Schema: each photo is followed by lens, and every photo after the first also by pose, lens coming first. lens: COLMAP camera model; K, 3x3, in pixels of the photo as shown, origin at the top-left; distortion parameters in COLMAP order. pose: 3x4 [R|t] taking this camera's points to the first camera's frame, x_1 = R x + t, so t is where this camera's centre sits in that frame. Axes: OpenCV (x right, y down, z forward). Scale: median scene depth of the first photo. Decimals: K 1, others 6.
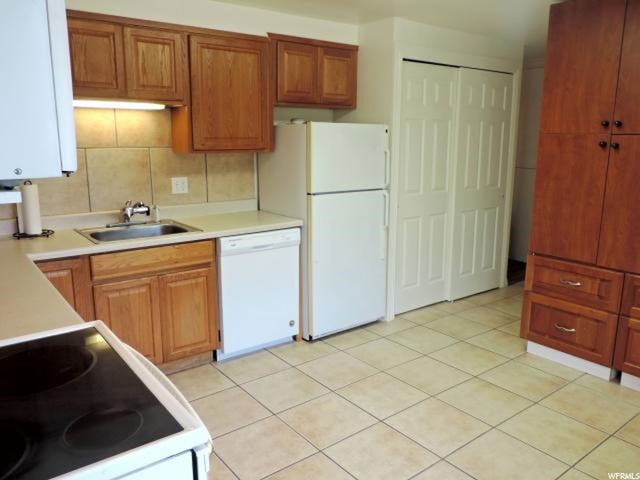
lens RADIAL K [[511.9, 0, 322.6], [0, 511.9, 240.6], [0, 0, 1]] dist [-0.002254, -0.007024]
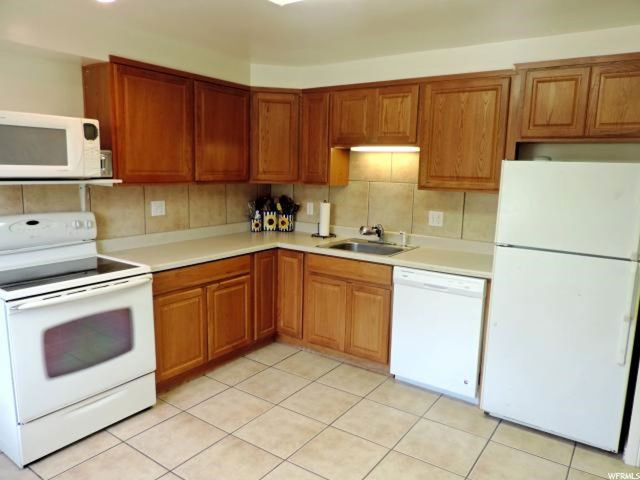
lens RADIAL K [[461.3, 0, 320.0], [0, 461.3, 240.0], [0, 0, 1]] dist [0.004878, 0.000949]
pose [[0.299998, 0.153764, -0.941466, 0.648561], [-0.213455, 0.972719, 0.090851, -0.110723], [0.929752, 0.173705, 0.324635, 0.499582]]
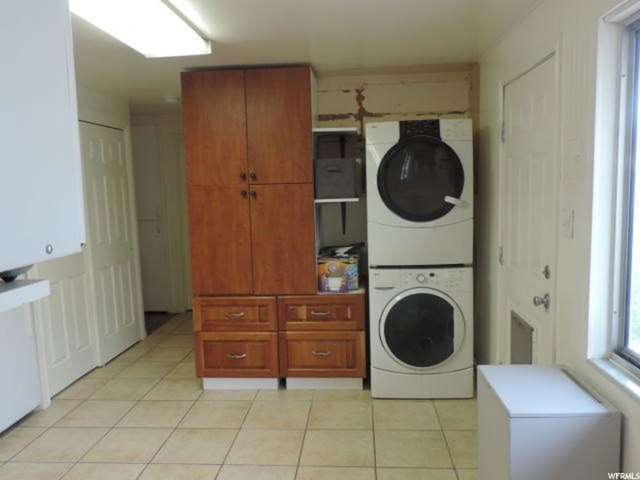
lens RADIAL K [[511.9, 0, 322.6], [0, 511.9, 240.6], [0, 0, 1]] dist [-0.002254, -0.007024]
pose [[0.672220, -0.104726, 0.732907, -0.193493], [0.179977, 0.983364, -0.024561, -0.015293], [-0.718142, 0.148417, 0.679885, 0.066997]]
